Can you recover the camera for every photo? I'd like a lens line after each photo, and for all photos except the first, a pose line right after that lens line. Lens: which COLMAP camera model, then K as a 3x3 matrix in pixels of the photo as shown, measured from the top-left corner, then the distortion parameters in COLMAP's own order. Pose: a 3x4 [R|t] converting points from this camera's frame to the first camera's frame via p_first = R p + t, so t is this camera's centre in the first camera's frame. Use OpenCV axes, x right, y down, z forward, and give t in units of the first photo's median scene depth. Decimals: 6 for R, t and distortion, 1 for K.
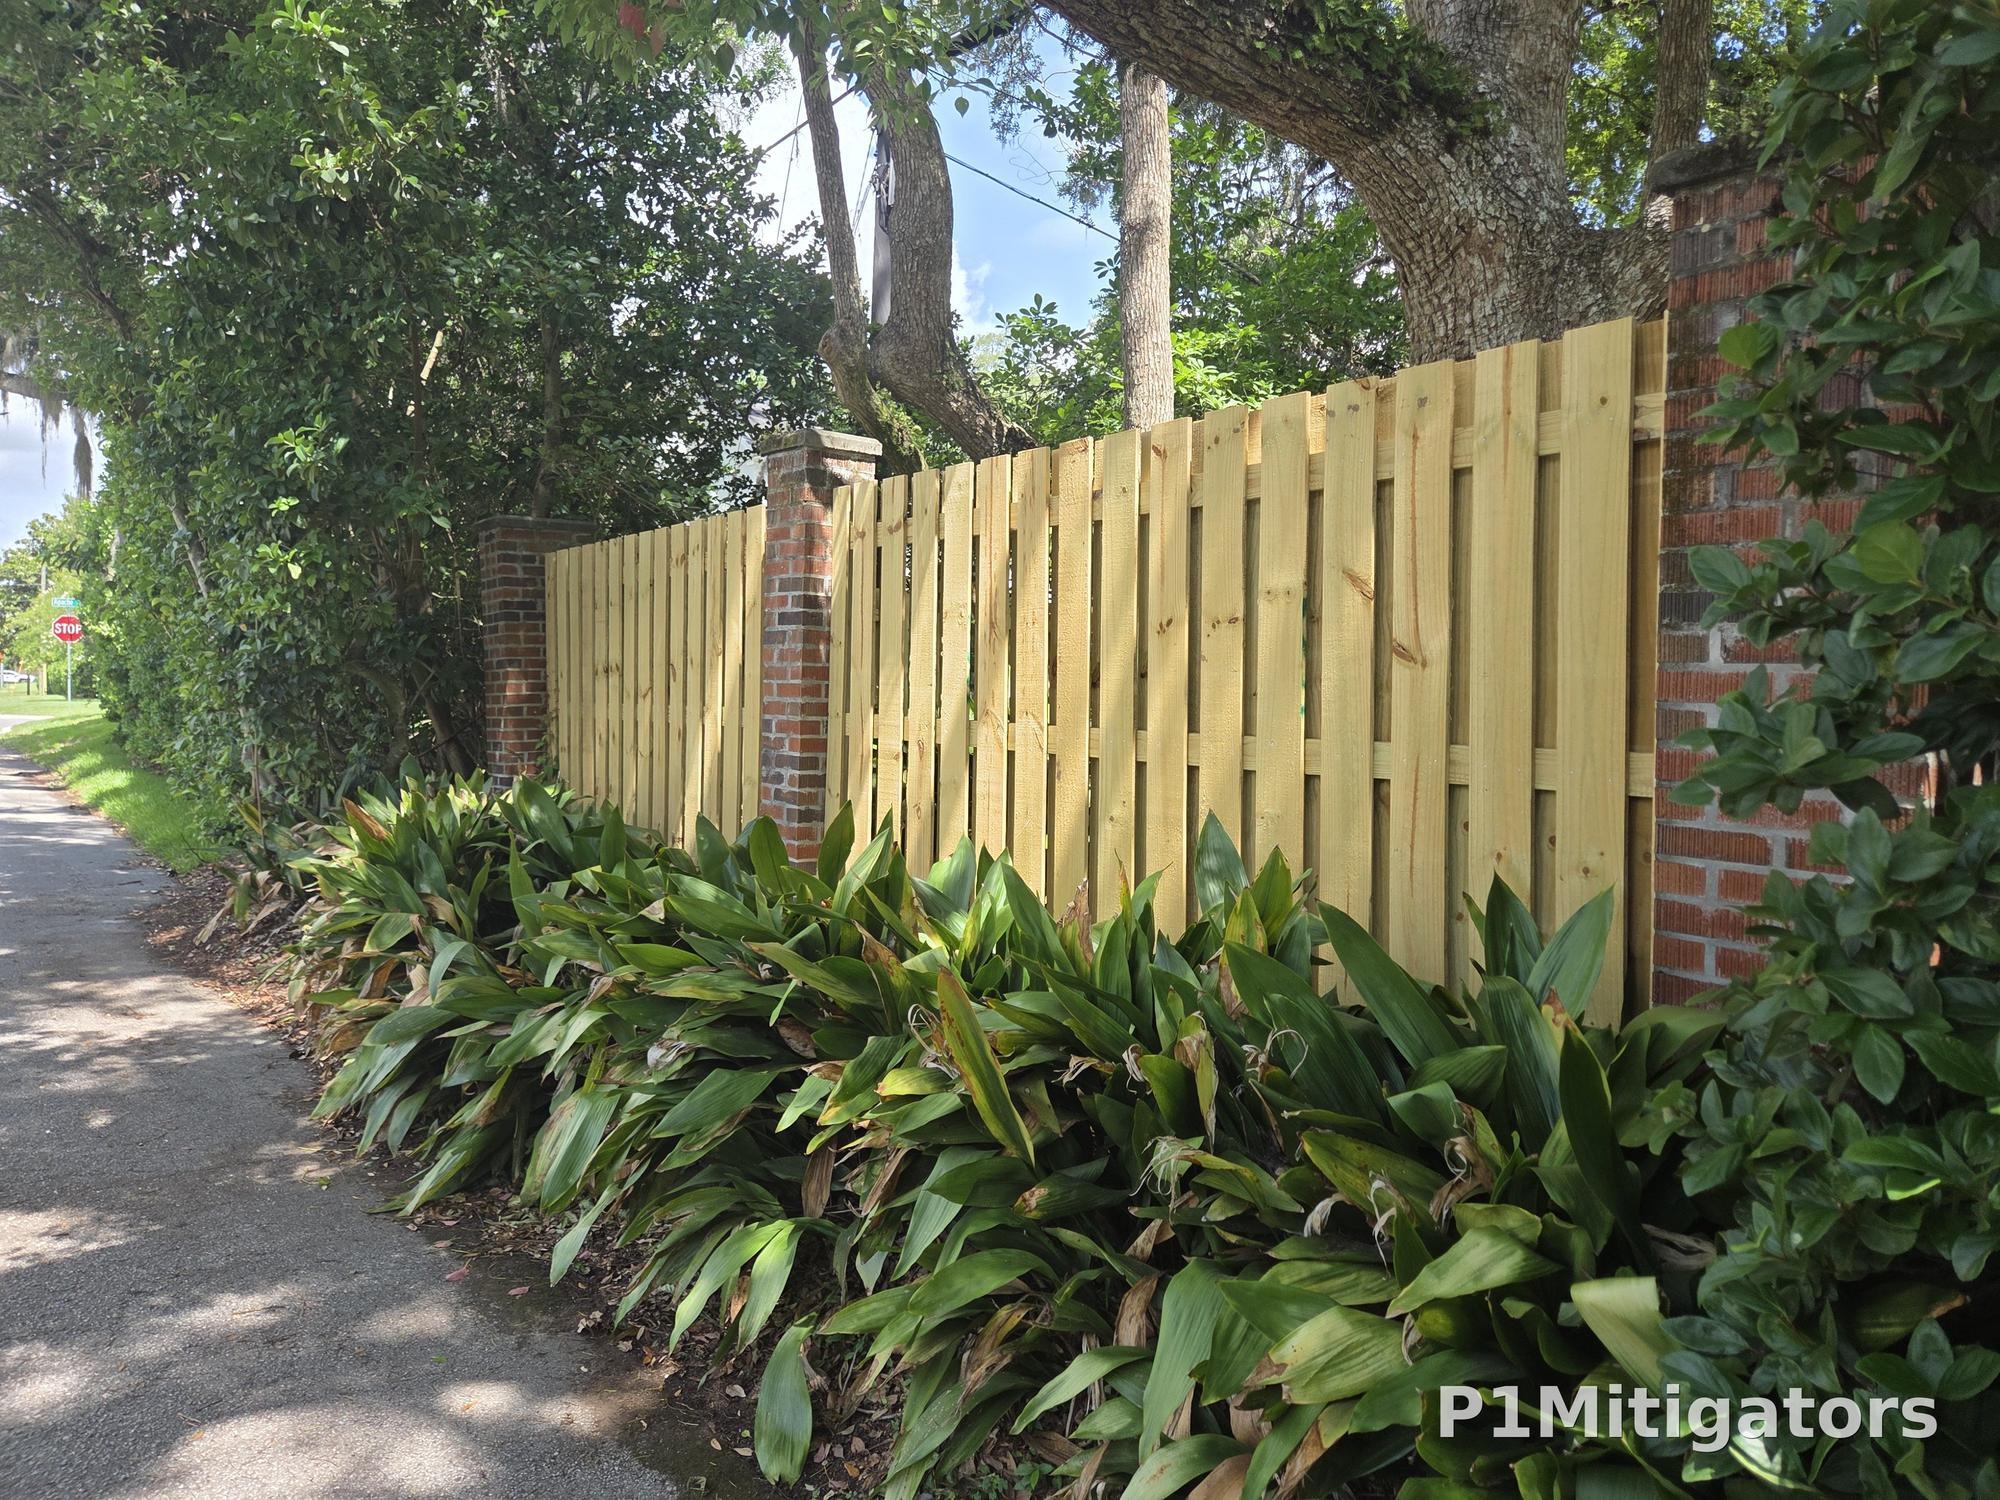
lens RADIAL K [[1347.9, 0, 1005.1], [0, 1347.9, 741.6], [0, 0, 1]] dist [0.072479, -0.062333]
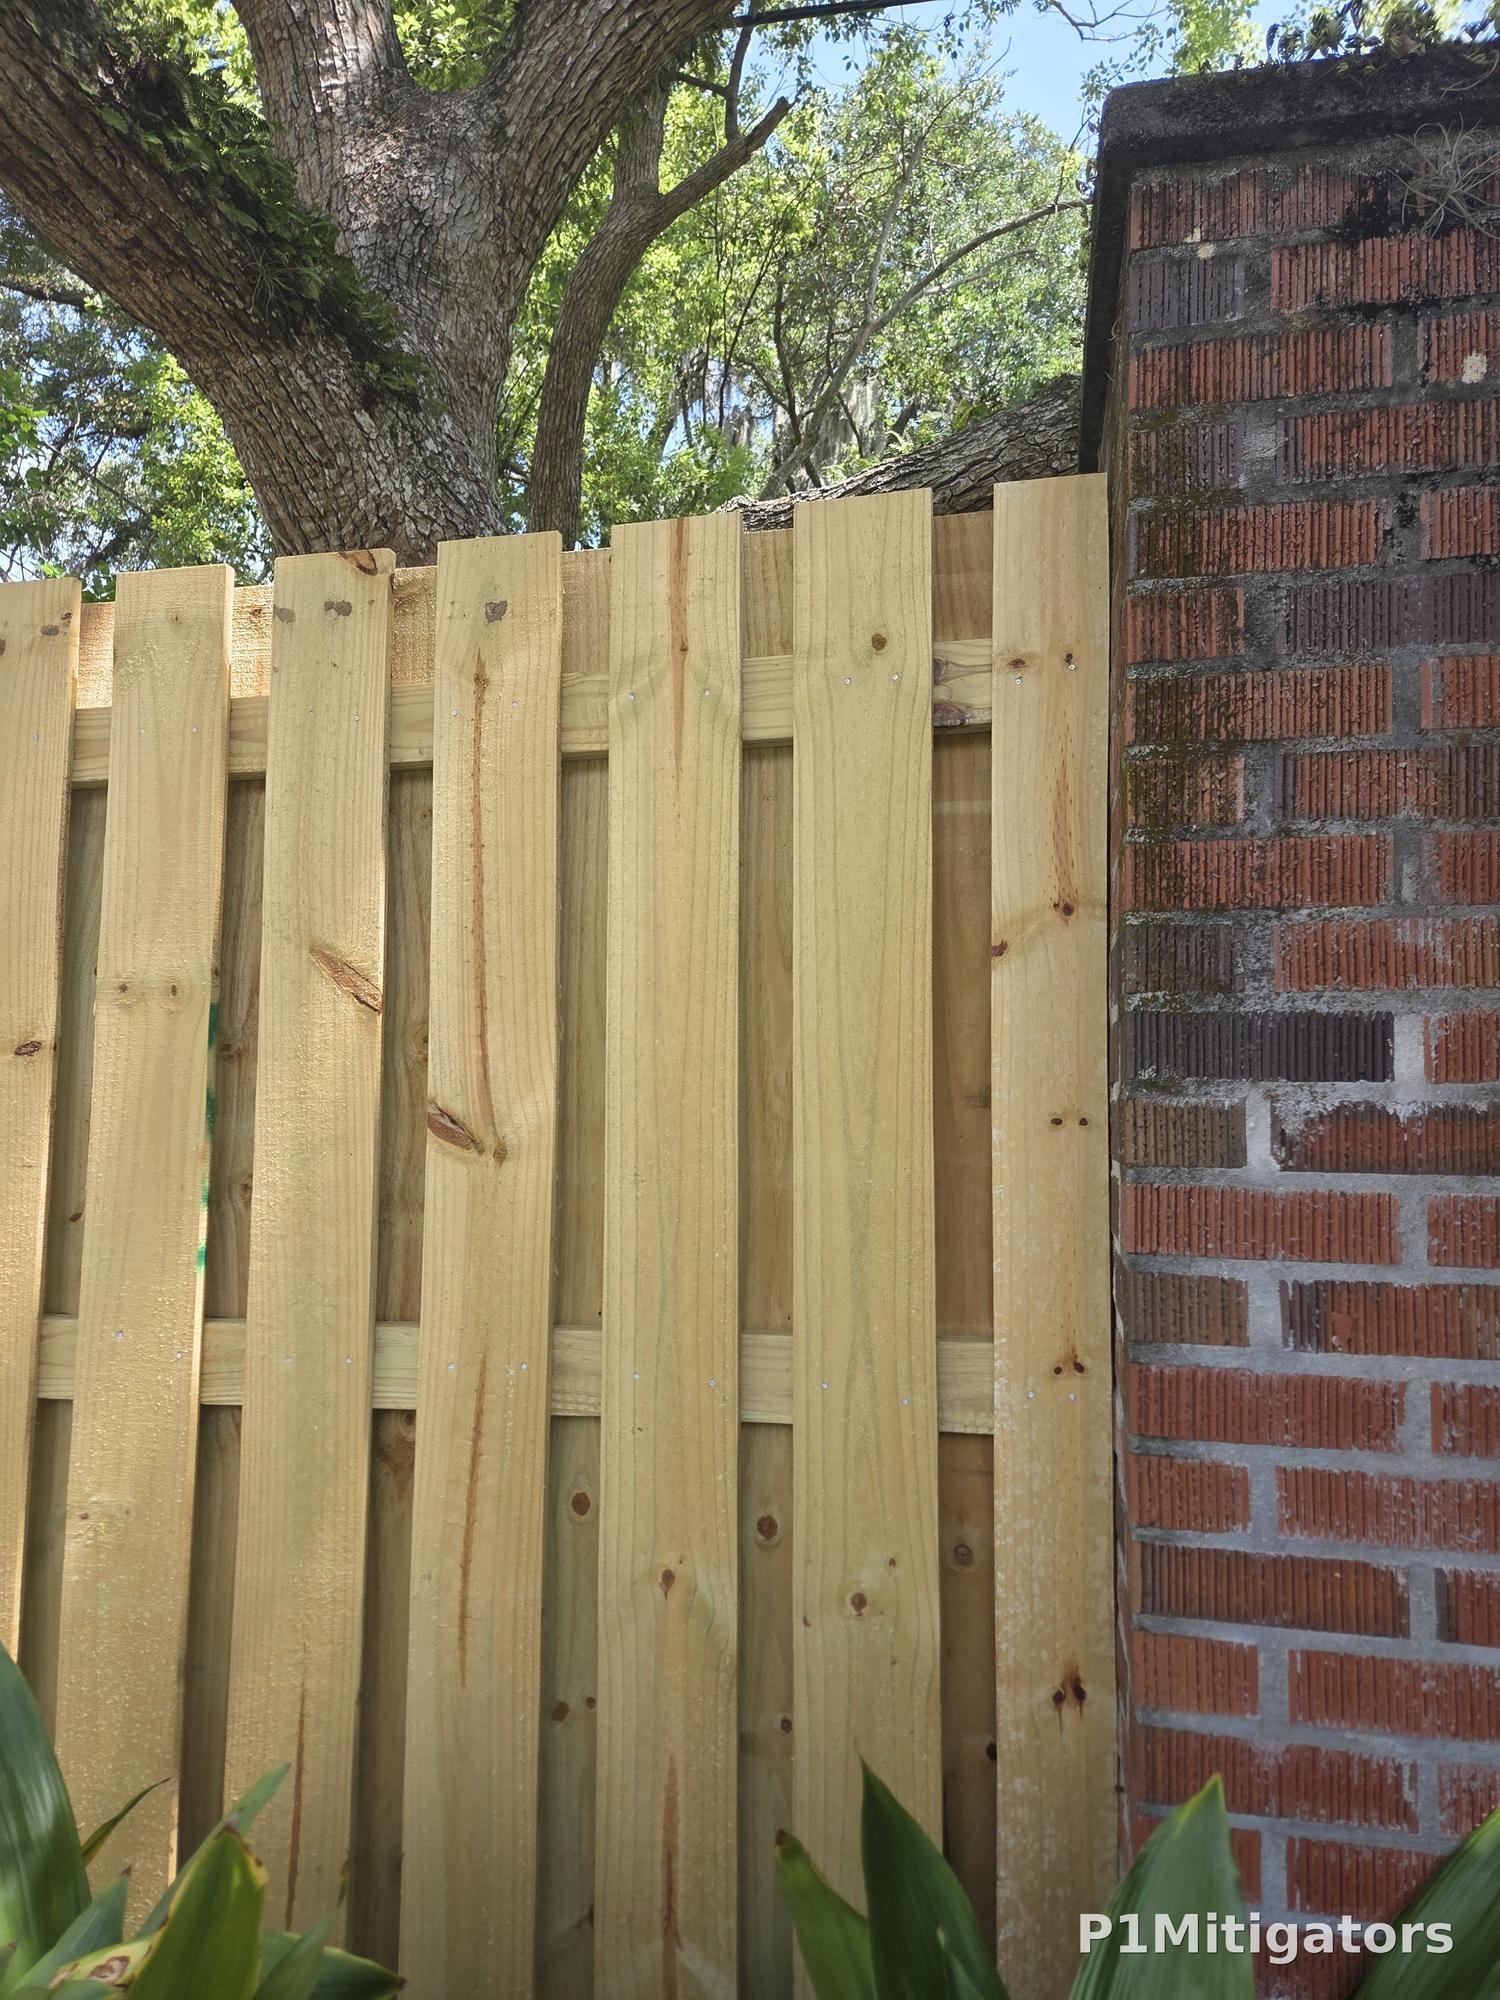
lens RADIAL K [[1347.9, 0, 750.0], [0, 1347.9, 1000.0], [0, 0, 1]] dist [0.072479, -0.062333]
pose [[0.774092, 0.061302, 0.630099, 0.073482], [0.030227, 0.990587, -0.133508, -0.041390], [-0.632352, 0.122393, 0.764952, 0.538845]]
